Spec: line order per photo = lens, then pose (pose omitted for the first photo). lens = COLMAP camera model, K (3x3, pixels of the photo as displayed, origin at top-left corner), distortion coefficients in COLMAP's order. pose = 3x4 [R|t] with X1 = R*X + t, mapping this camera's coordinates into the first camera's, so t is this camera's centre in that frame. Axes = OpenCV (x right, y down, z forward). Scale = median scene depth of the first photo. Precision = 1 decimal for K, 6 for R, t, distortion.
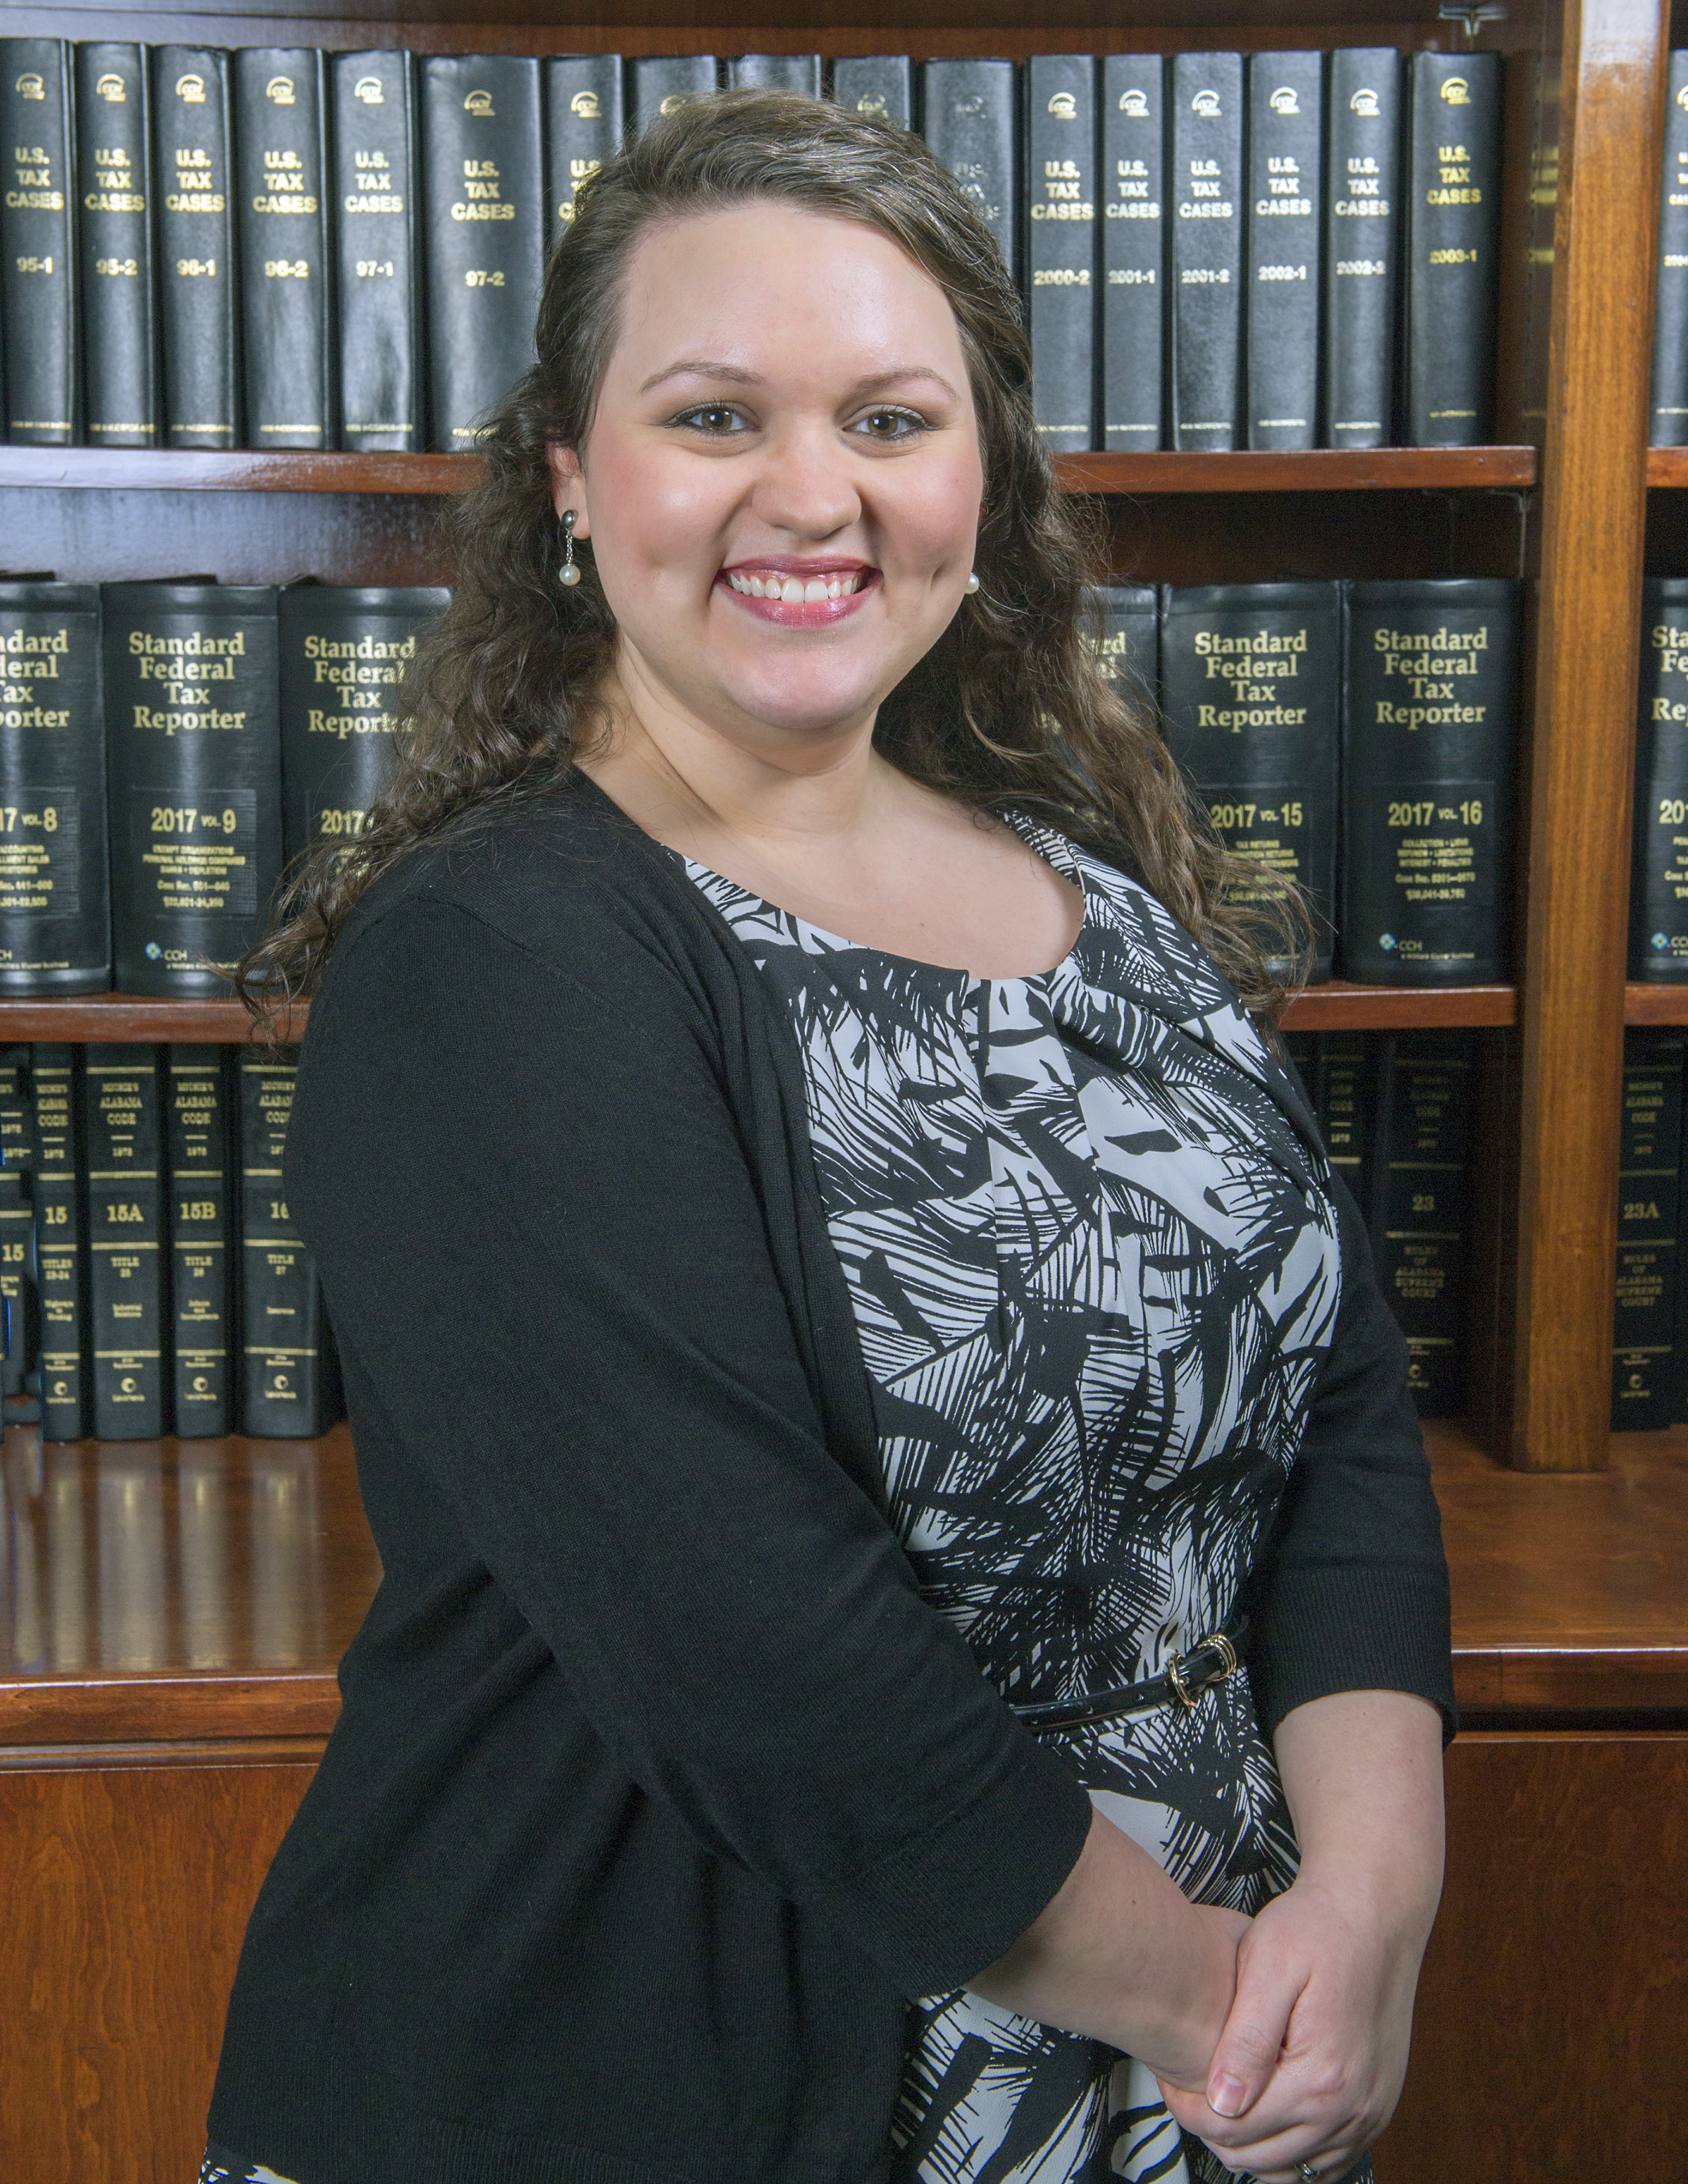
lens RADIAL K [[3389.5, 0, 847.2], [0, 3389.5, 1024.6], [0, 0, 1]] dist [0.119899, 0.014911]
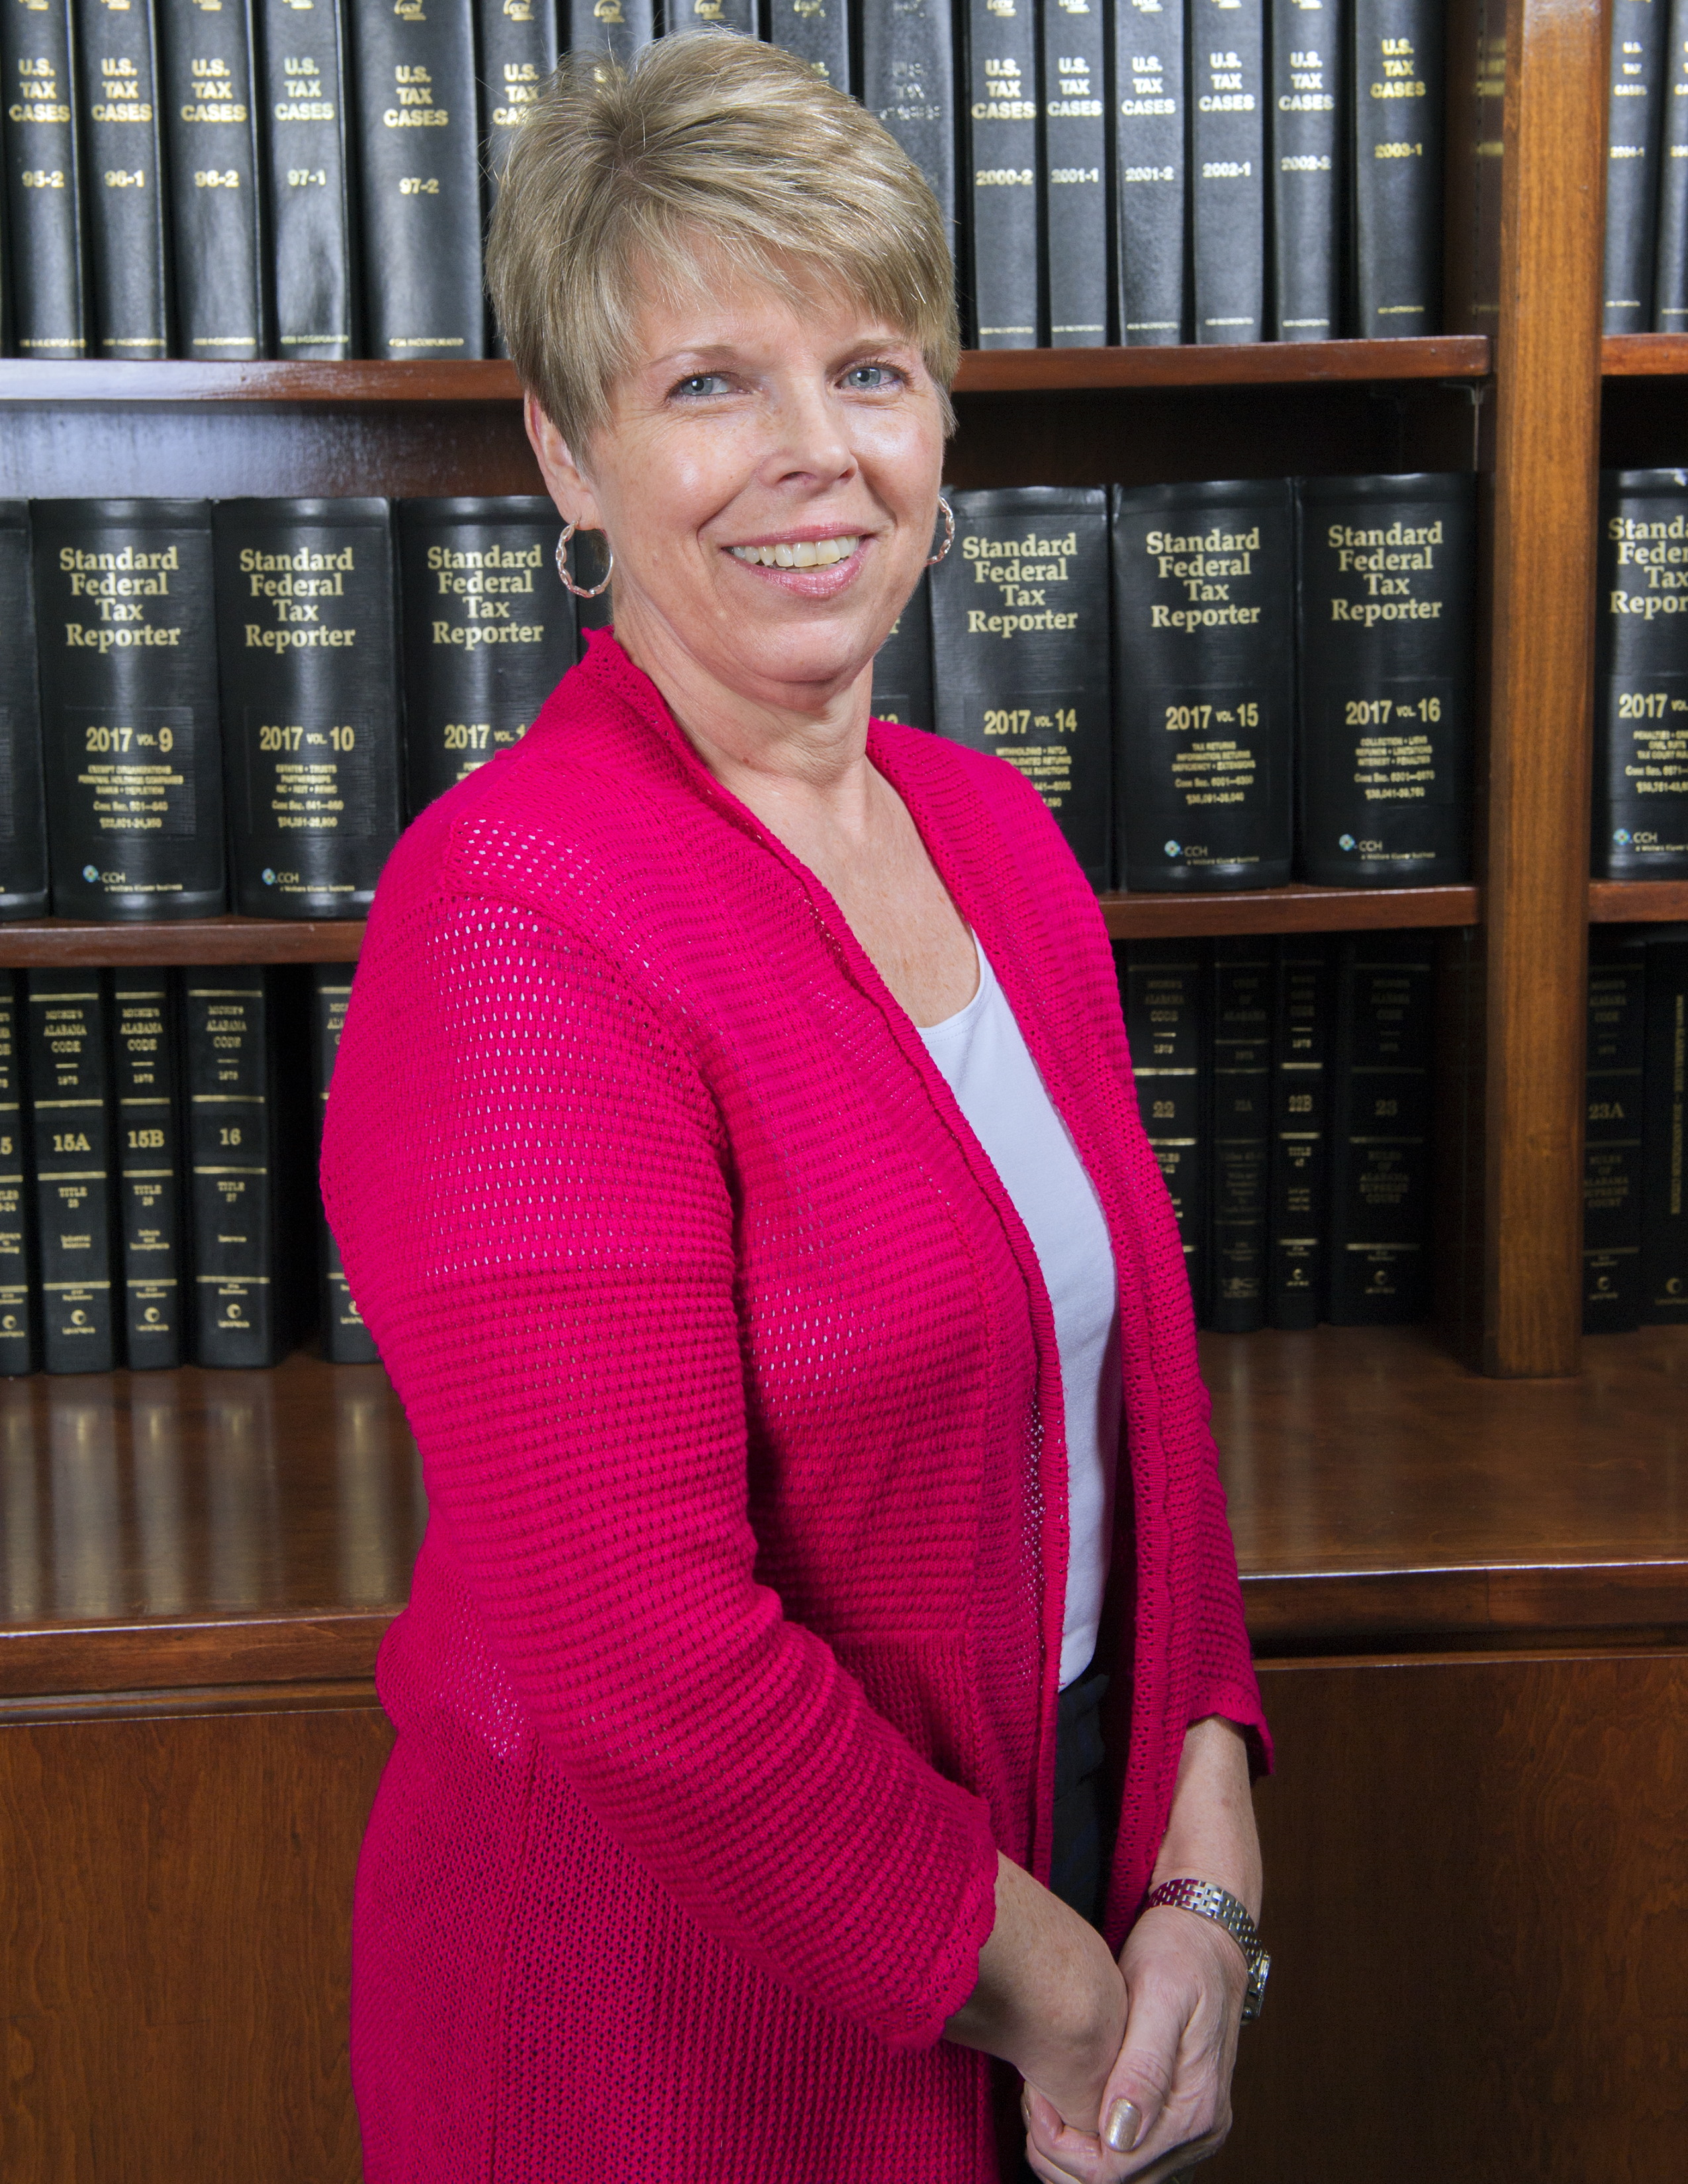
lens RADIAL K [[3067.1, 0, 847.6], [0, 3067.1, 933.7], [0, 0, 1]] dist [0.099079, 0.013083]
pose [[0.999796, -0.018359, 0.008411, 0.006058], [0.018452, 0.999769, -0.011033, 0.009308], [-0.008207, 0.011186, 0.999904, 0.109871]]
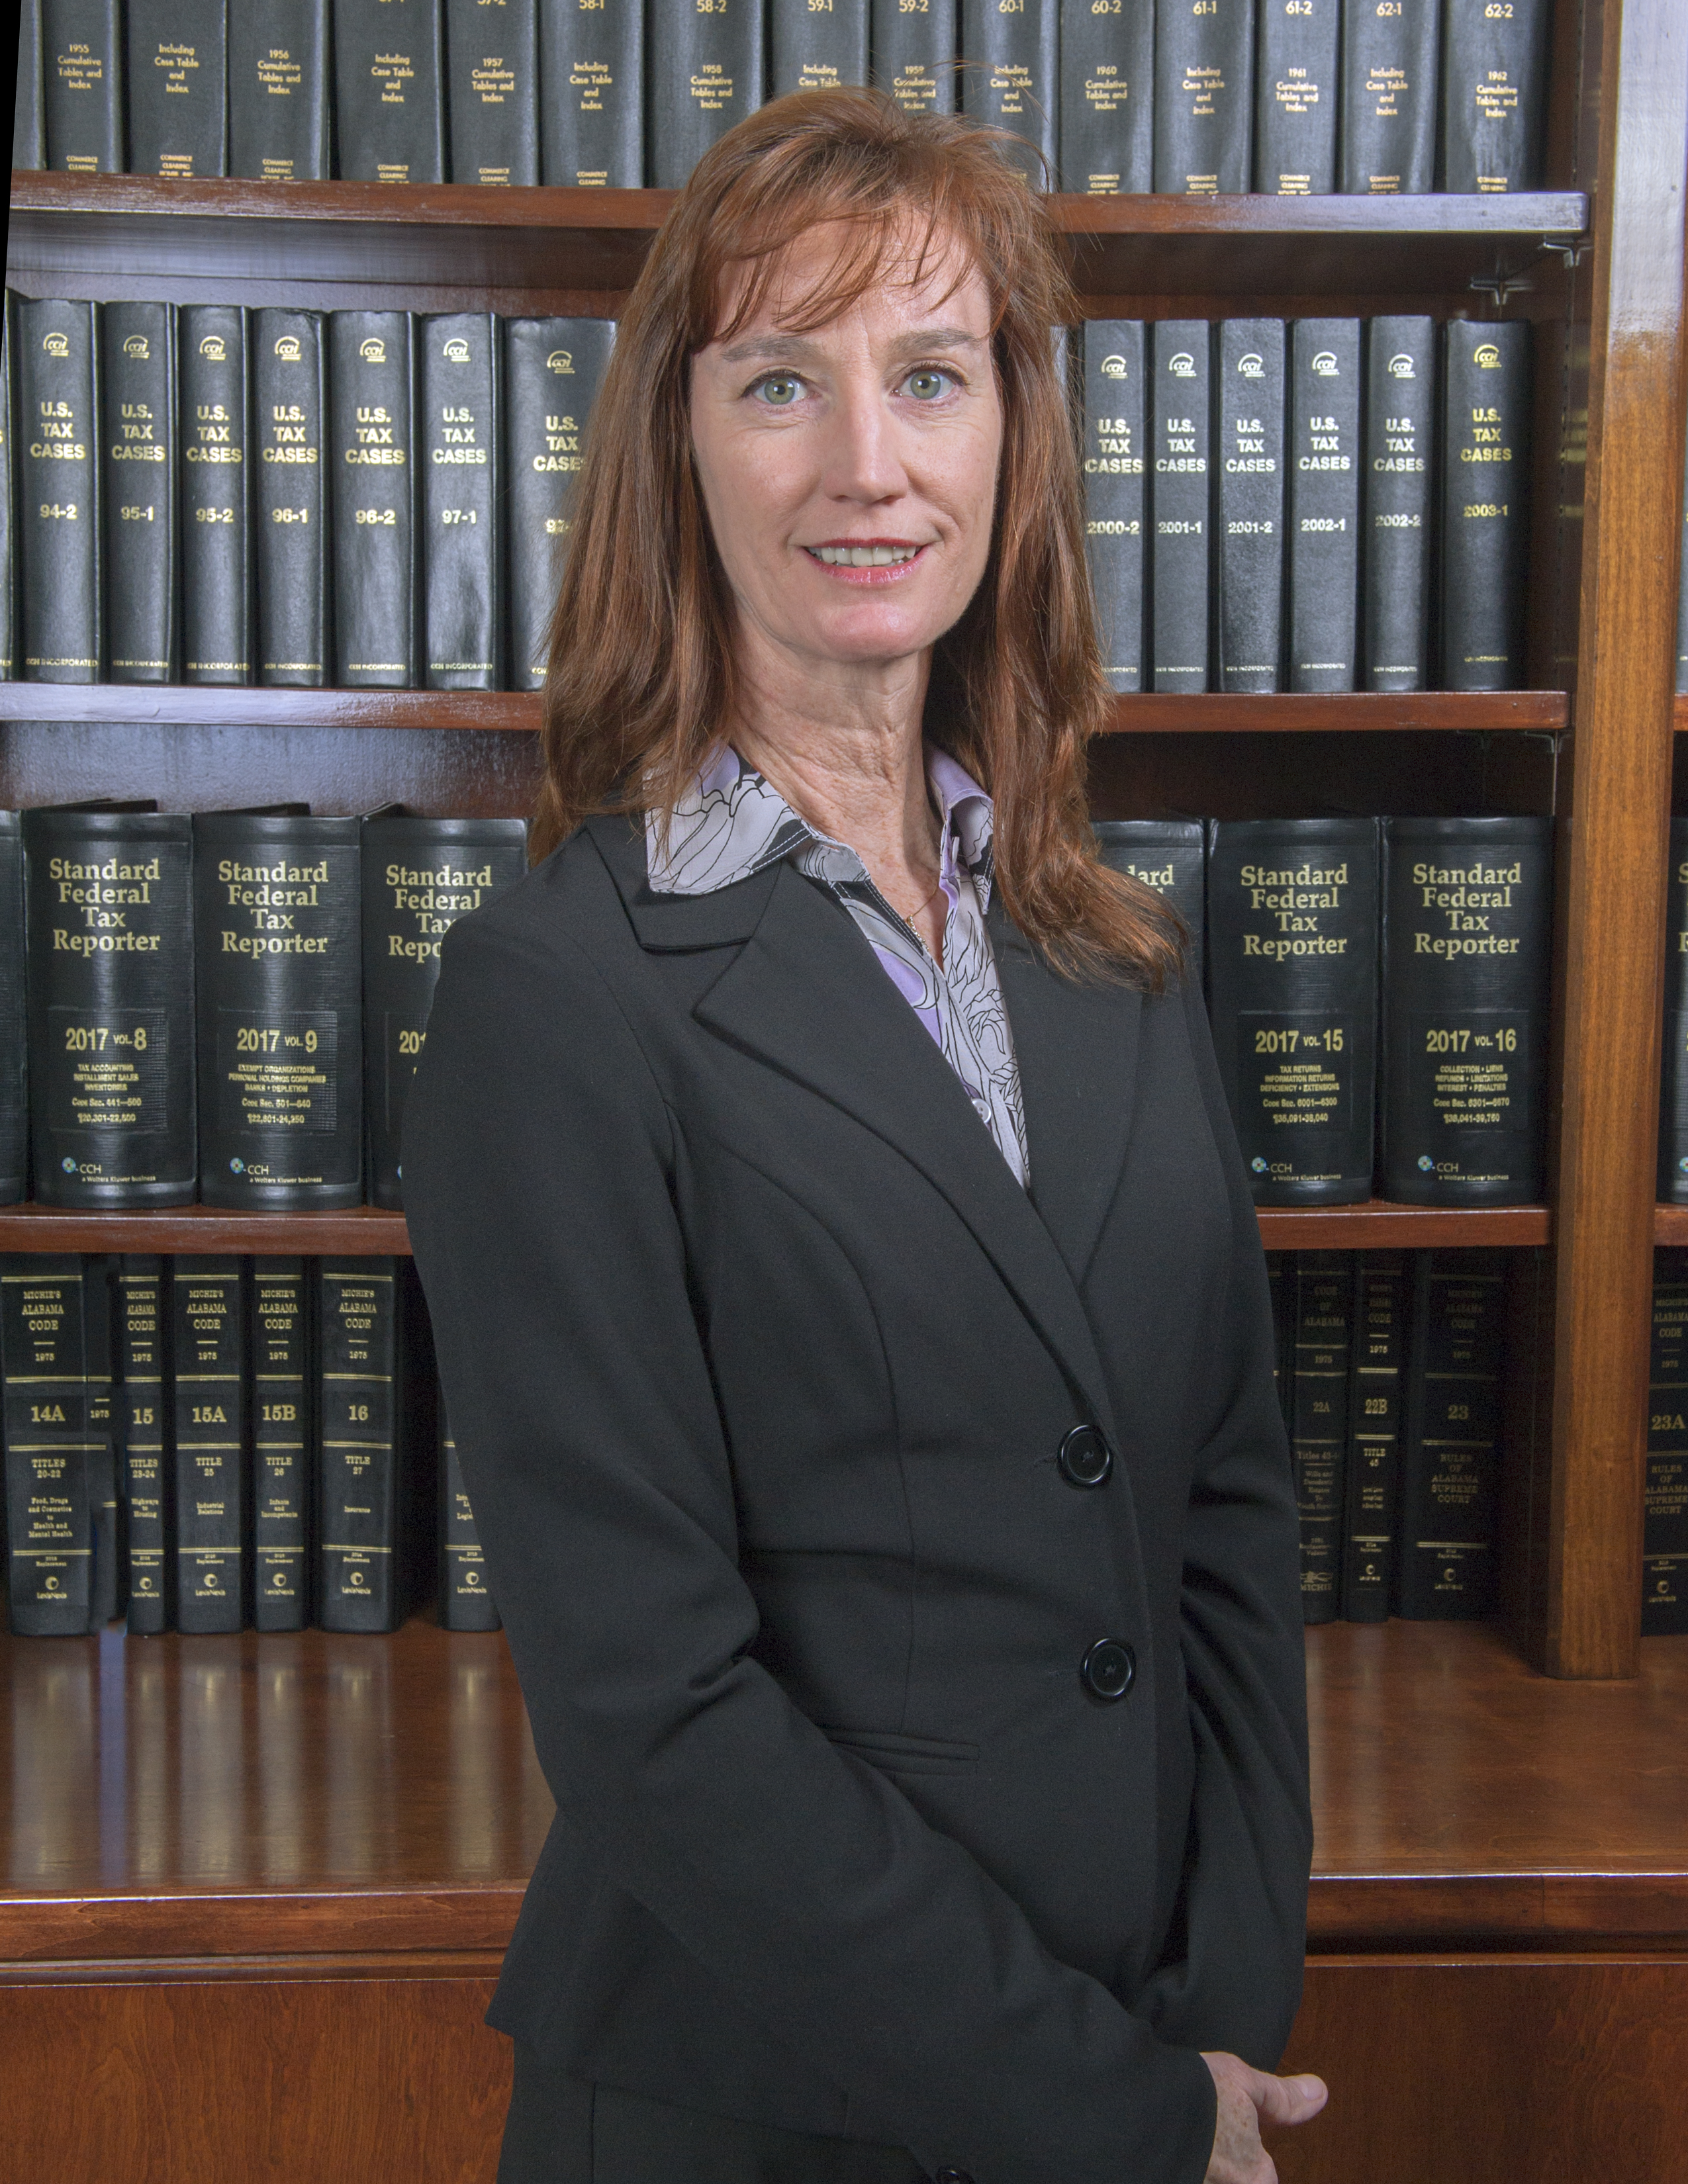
lens RADIAL K [[3017.2, 0, 890.5], [0, 3017.2, 1074.5], [0, 0, 1]] dist [0.062099, 0.016624]
pose [[0.999952, 0.006467, -0.007400, 0.002403], [-0.006722, 0.999368, -0.034913, -0.018260], [0.007170, 0.034961, 0.999363, 0.076551]]
